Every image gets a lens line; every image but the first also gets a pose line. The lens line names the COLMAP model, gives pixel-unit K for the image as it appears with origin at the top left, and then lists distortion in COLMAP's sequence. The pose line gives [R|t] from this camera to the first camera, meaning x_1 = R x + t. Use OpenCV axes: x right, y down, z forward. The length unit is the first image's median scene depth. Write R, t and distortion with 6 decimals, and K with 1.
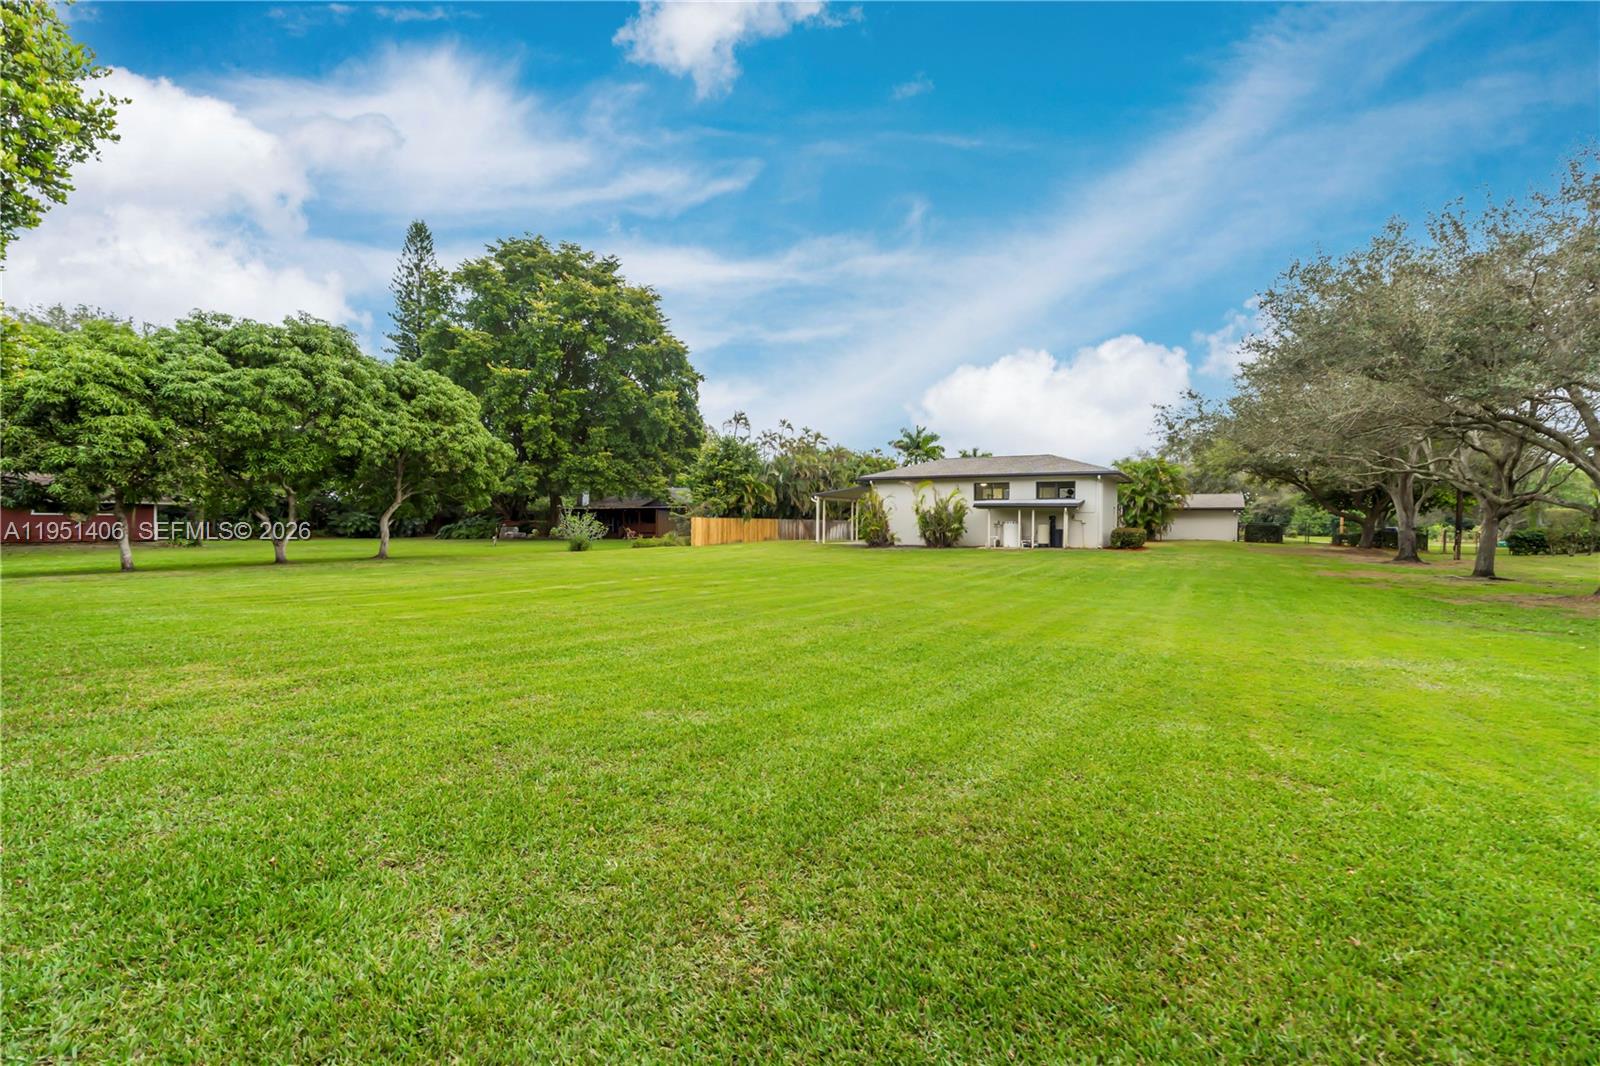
lens RADIAL K [[744.5, 0, 807.0], [0, 744.5, 528.3], [0, 0, 1]] dist [-0.022944, 0.007083]
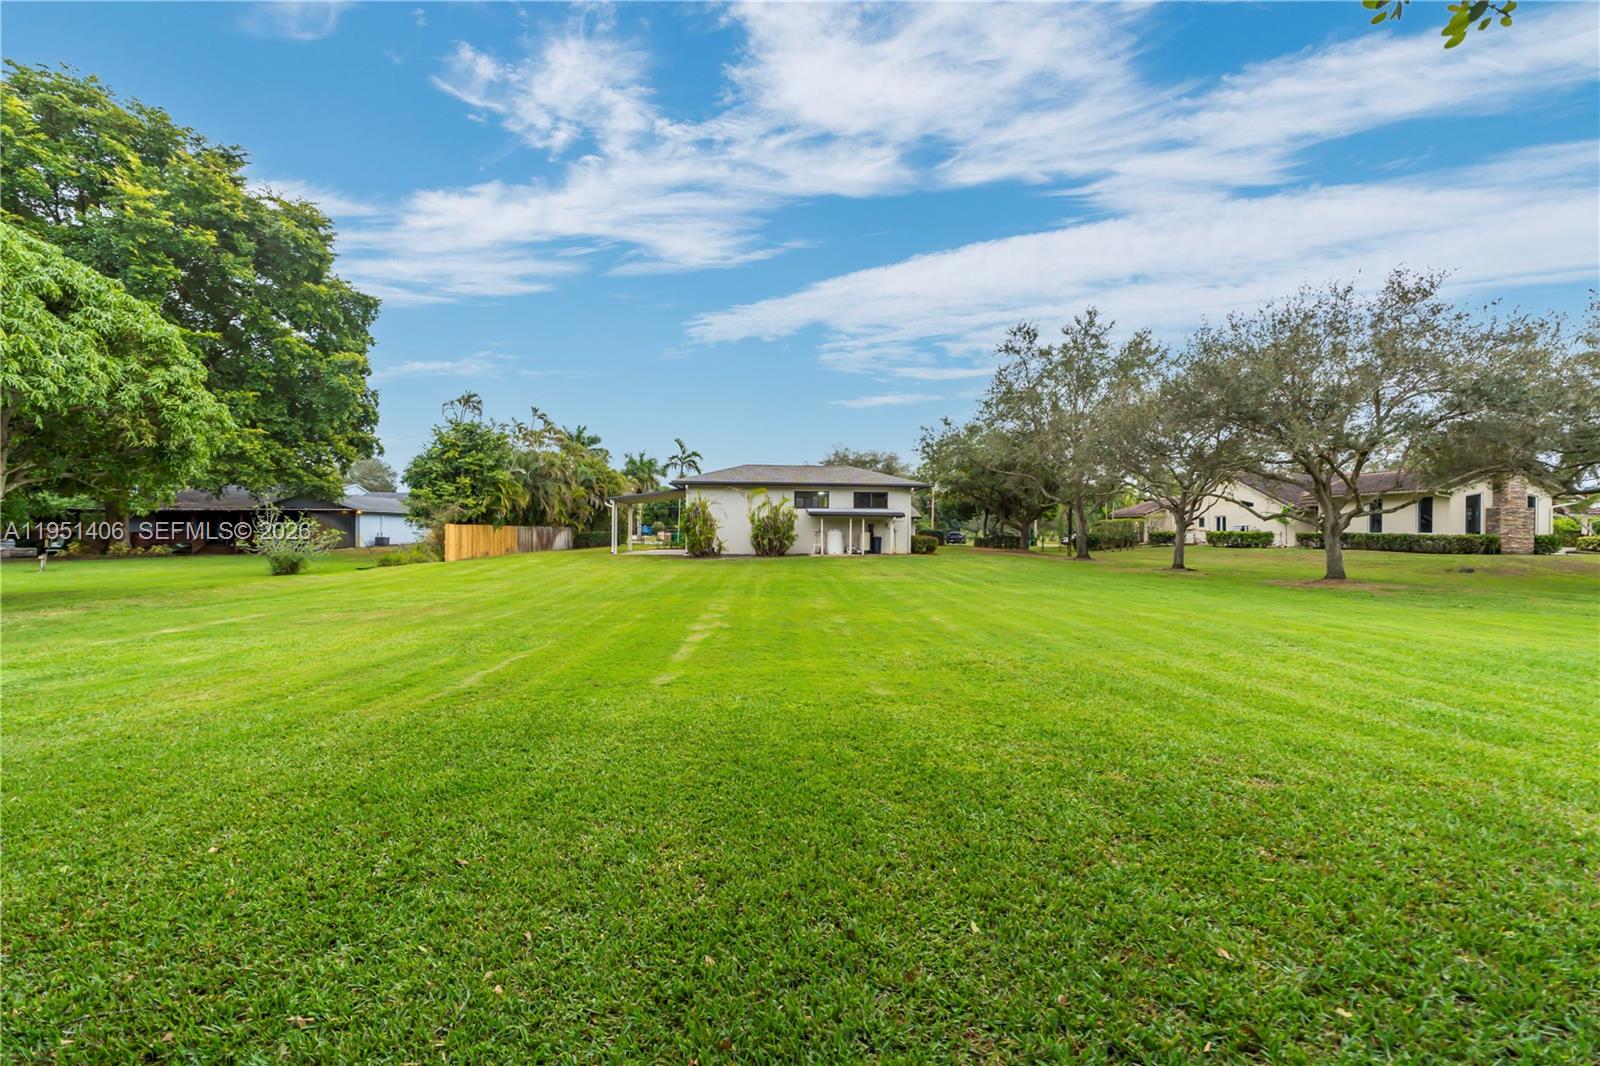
lens RADIAL K [[744.5, 0, 807.0], [0, 744.5, 528.3], [0, 0, 1]] dist [-0.022944, 0.007083]
pose [[0.792580, -0.001425, 0.609766, -0.370380], [0.005780, 0.999970, -0.005177, -0.005614], [-0.609741, 0.007628, 0.792564, 0.198025]]
